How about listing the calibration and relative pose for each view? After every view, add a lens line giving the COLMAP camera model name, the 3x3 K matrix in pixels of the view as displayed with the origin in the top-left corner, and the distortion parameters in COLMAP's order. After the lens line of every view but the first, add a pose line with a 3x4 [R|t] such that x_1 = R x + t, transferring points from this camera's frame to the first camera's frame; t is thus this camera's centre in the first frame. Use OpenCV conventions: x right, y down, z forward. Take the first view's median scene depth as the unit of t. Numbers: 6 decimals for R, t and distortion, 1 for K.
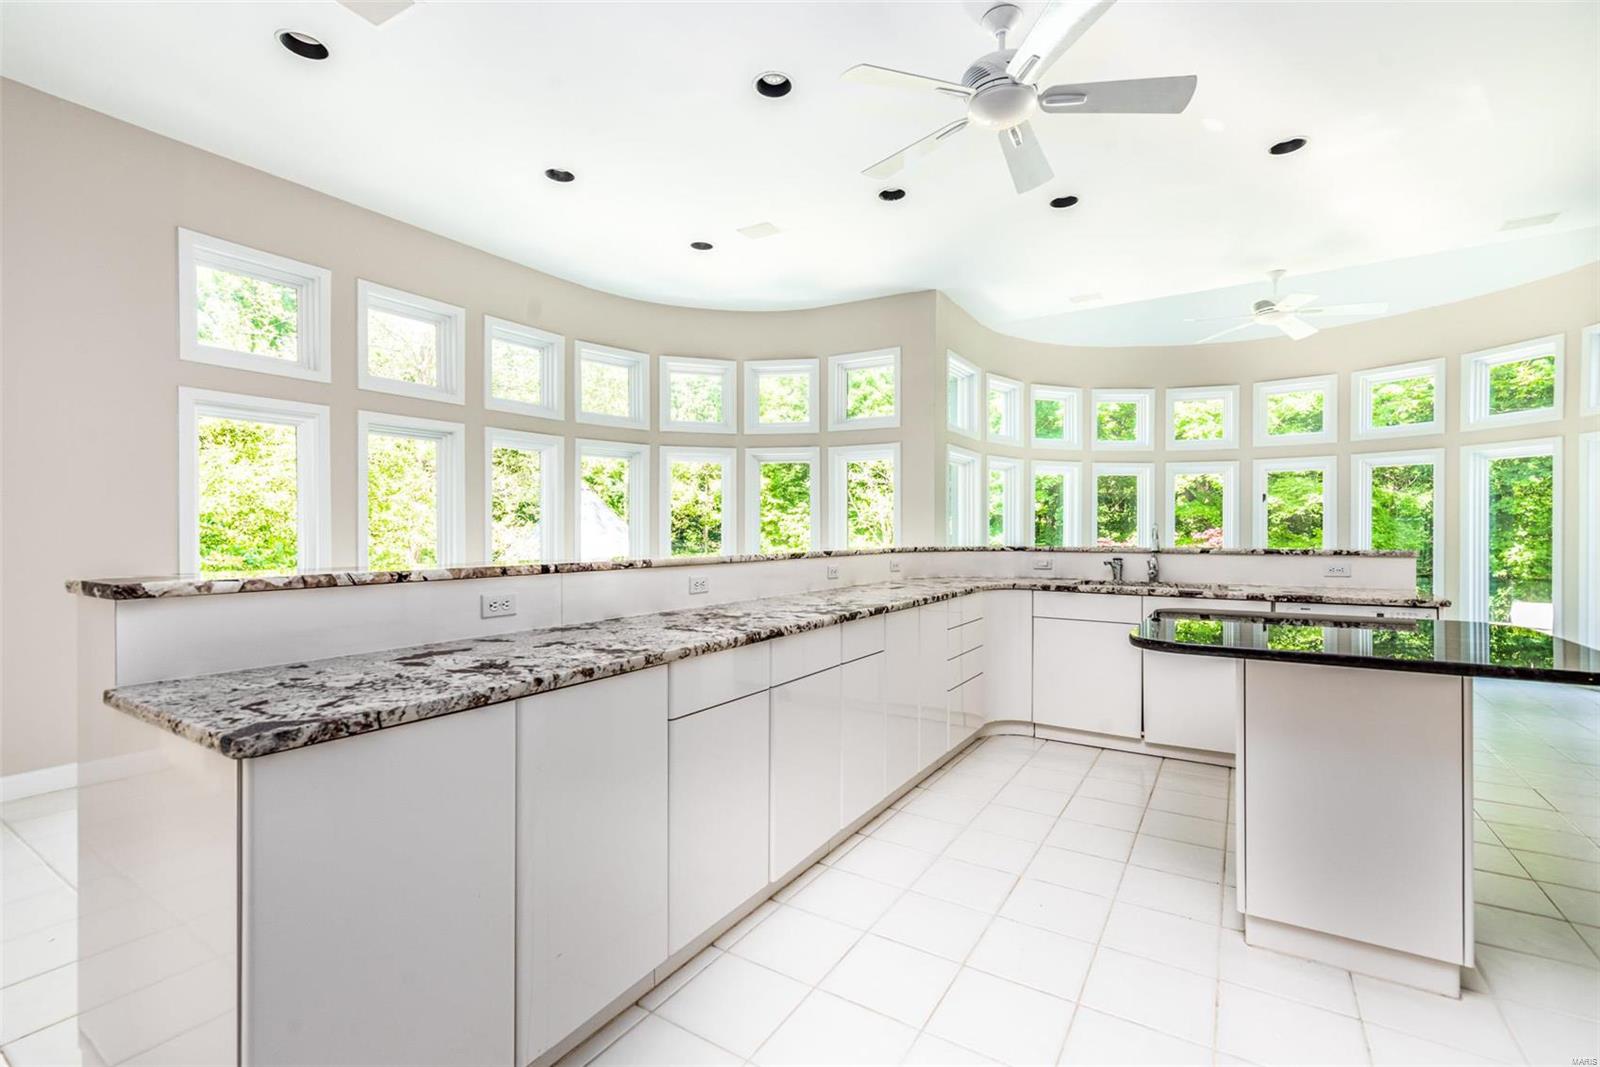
lens RADIAL K [[713.4, 0, 798.8], [0, 713.4, 530.6], [0, 0, 1]] dist [0.004766, -0.000293]
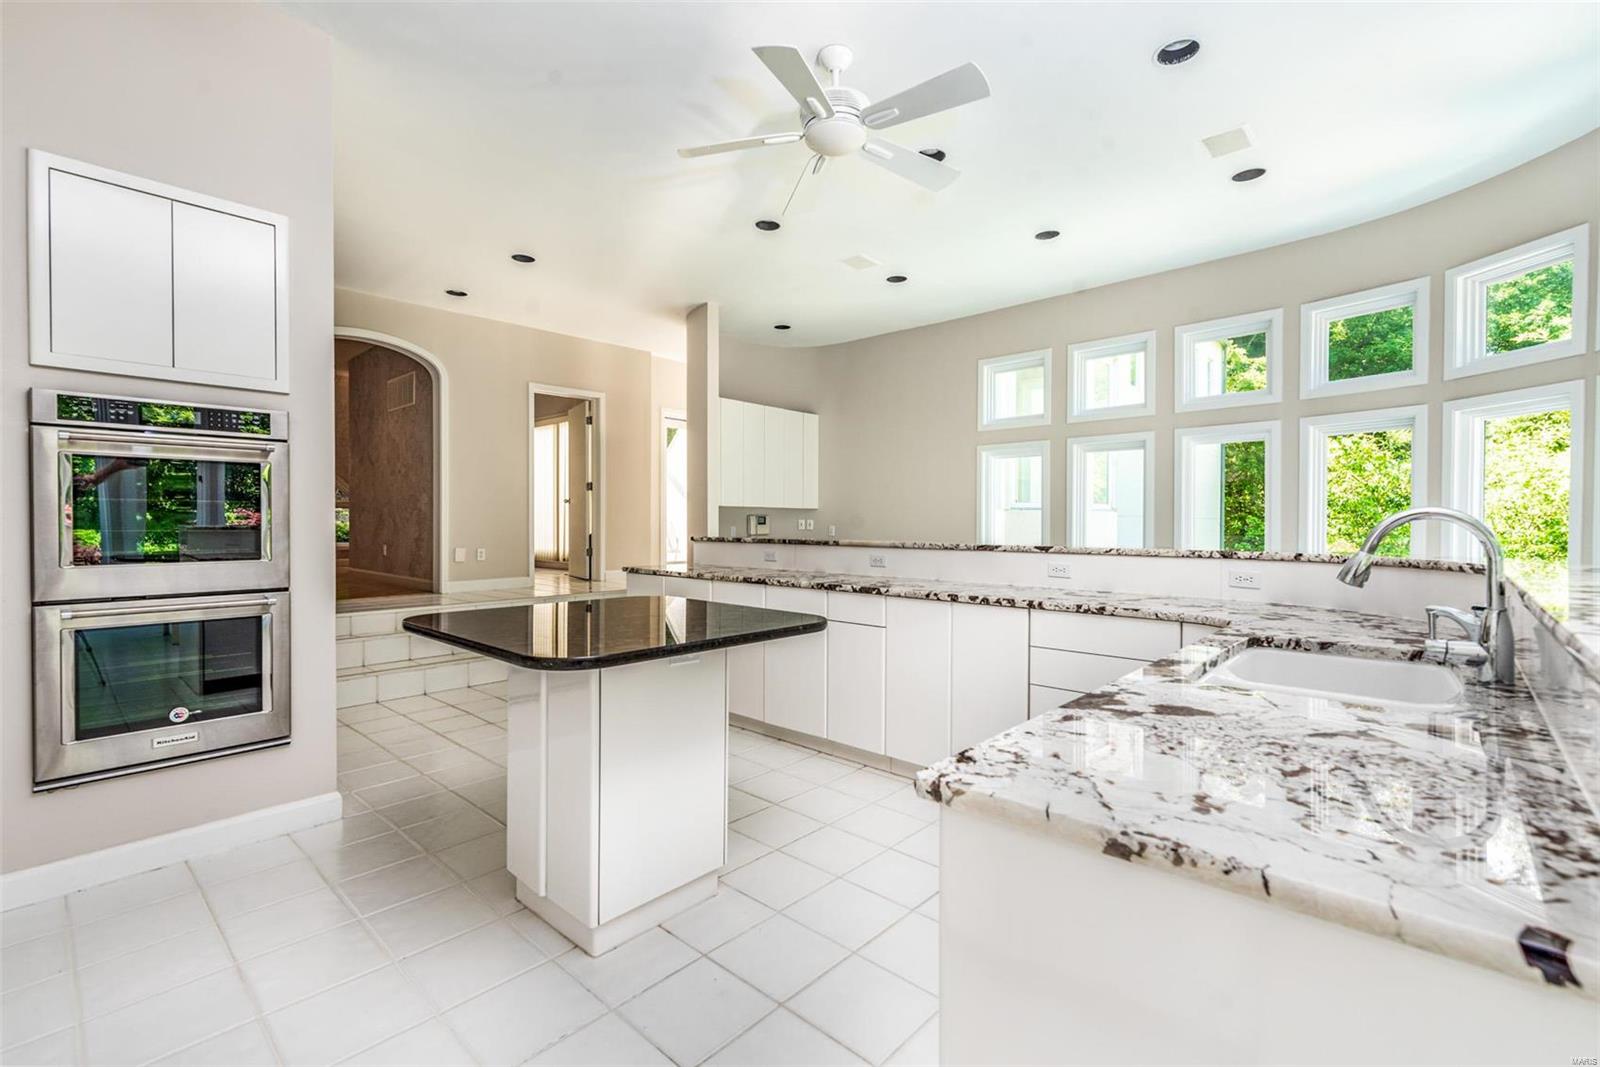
lens RADIAL K [[713.4, 0, 801.5], [0, 713.4, 528.0], [0, 0, 1]] dist [0.004766, -0.000293]
pose [[-0.188814, 0.006990, -0.981988, 1.040153], [-0.002635, 0.999967, 0.007625, -0.000148], [0.982009, 0.004027, -0.188790, 0.890423]]
